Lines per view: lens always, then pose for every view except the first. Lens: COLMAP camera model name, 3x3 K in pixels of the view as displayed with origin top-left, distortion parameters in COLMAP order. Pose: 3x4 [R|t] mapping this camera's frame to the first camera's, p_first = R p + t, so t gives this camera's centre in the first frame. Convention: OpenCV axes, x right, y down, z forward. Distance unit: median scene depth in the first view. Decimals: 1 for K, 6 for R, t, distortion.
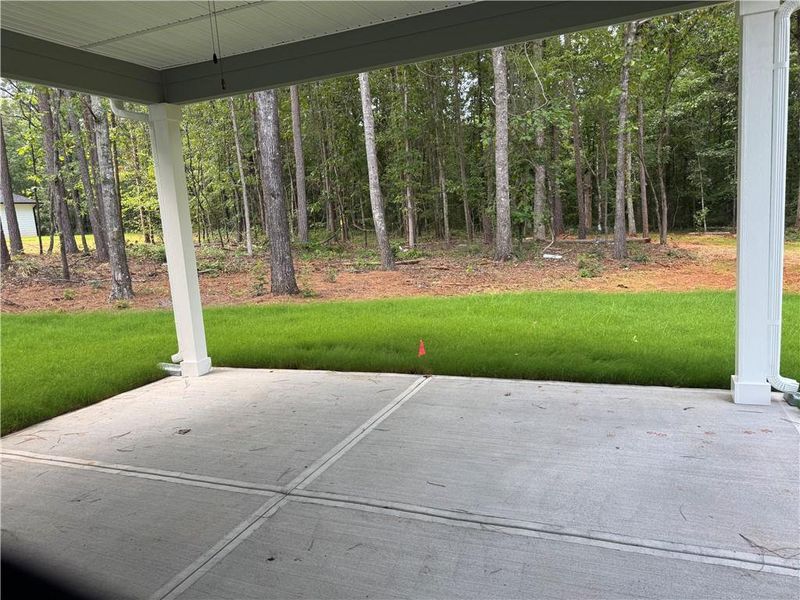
lens RADIAL K [[563.3, 0, 402.3], [0, 563.3, 302.2], [0, 0, 1]] dist [0.081049, -0.099037]
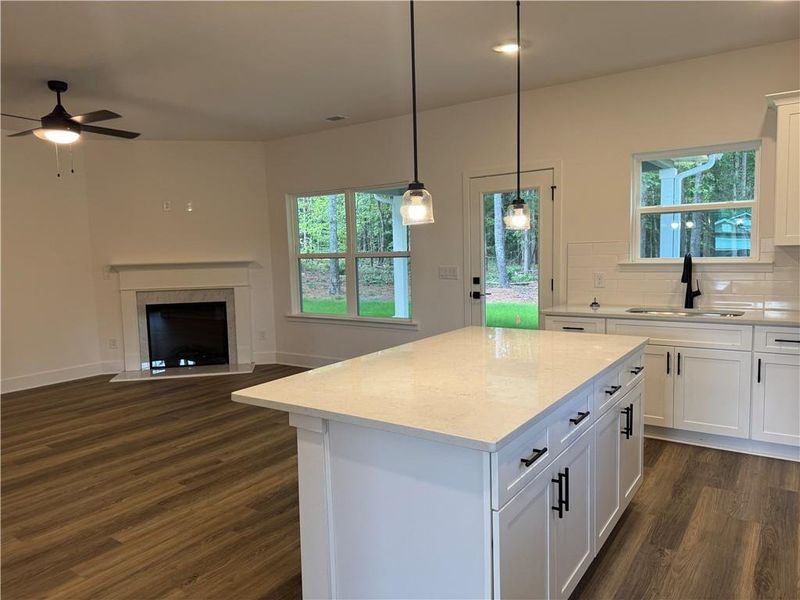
lens RADIAL K [[563.3, 0, 395.9], [0, 563.3, 304.7], [0, 0, 1]] dist [0.081049, -0.099037]
pose [[0.974823, 0.064621, -0.213409, 0.024470], [-0.072931, 0.996846, -0.031290, 0.077716], [0.210714, 0.046066, 0.976462, -0.665866]]
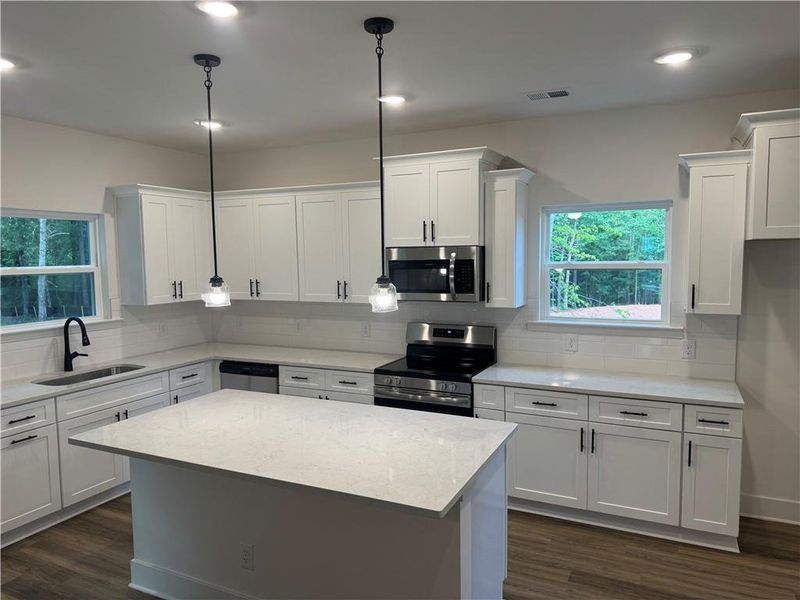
lens RADIAL K [[563.3, 0, 398.0], [0, 563.3, 301.2], [0, 0, 1]] dist [0.081049, -0.099037]
pose [[0.061966, -0.015474, 0.997958, -0.343619], [0.157750, 0.987464, 0.005516, 0.024396], [-0.985533, 0.157086, 0.063630, -0.431675]]
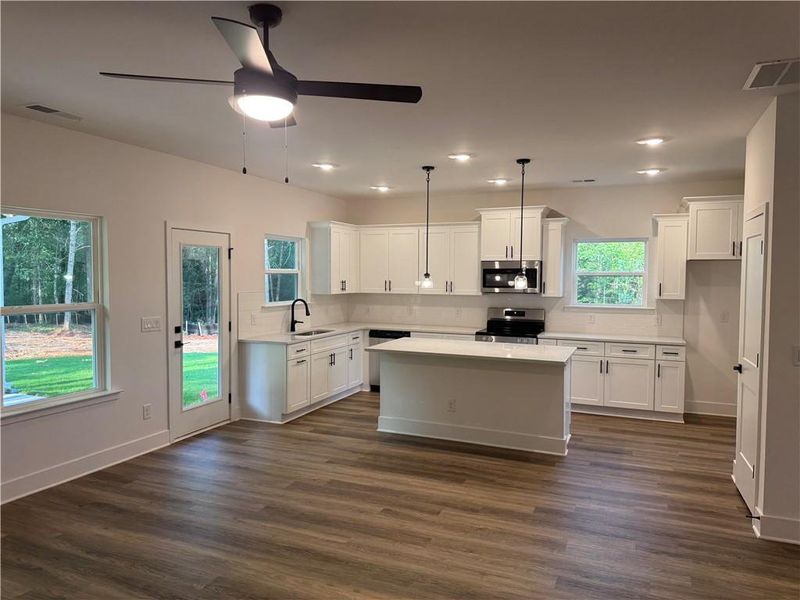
lens RADIAL K [[563.3, 0, 399.3], [0, 563.3, 299.1], [0, 0, 1]] dist [0.081049, -0.099037]
pose [[0.008406, 0.023068, 0.999699, -0.719857], [0.143599, 0.989344, -0.024037, 0.038673], [-0.989600, 0.143758, 0.005004, -0.256271]]
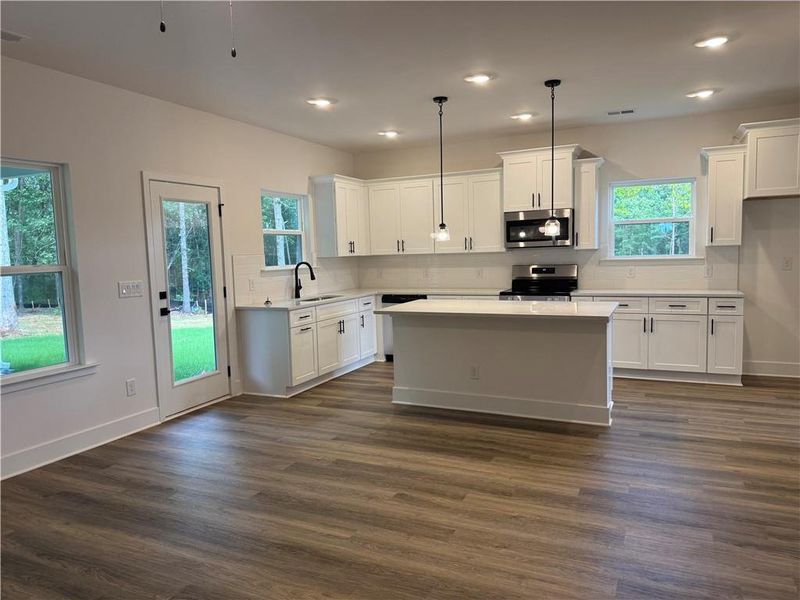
lens RADIAL K [[563.3, 0, 398.0], [0, 563.3, 298.4], [0, 0, 1]] dist [0.081049, -0.099037]
pose [[0.047015, -0.019699, 0.998700, -0.631197], [0.175300, 0.984452, 0.011166, 0.060907], [-0.983392, 0.174547, 0.049737, -0.260370]]
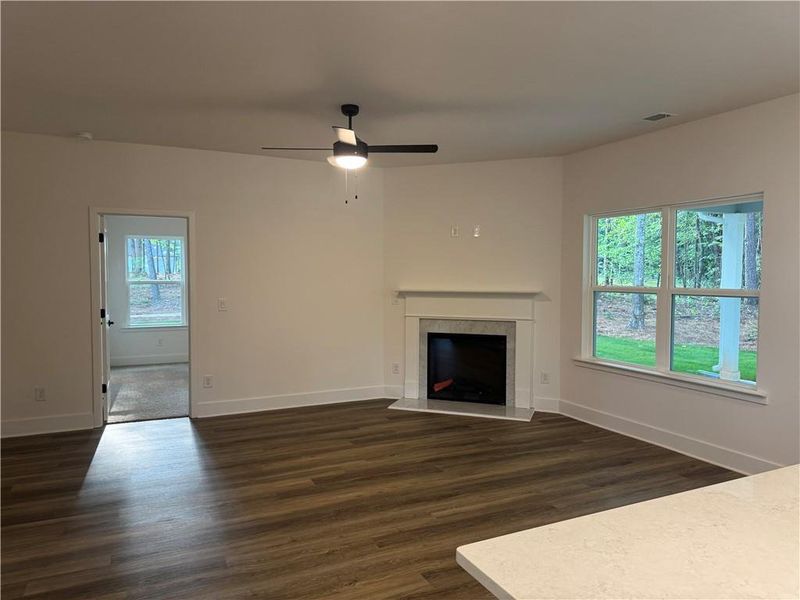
lens RADIAL K [[563.3, 0, 402.5], [0, 563.3, 302.5], [0, 0, 1]] dist [0.081049, -0.099037]
pose [[0.749692, 0.106274, -0.653198, -0.019623], [-0.153489, 0.988030, -0.015412, 0.053216], [0.643741, 0.111813, 0.757031, -0.558561]]
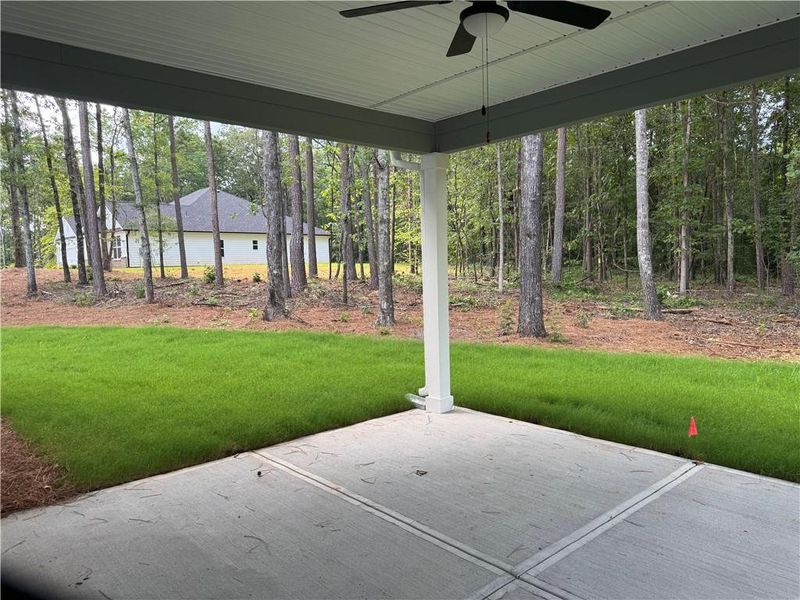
lens RADIAL K [[563.3, 0, 396.2], [0, 563.3, 301.8], [0, 0, 1]] dist [0.081049, -0.099037]
pose [[0.900318, 0.072825, -0.429097, -0.005985], [-0.099115, 0.994303, -0.039210, -0.014035], [0.423797, 0.077831, 0.902407, 0.023712]]
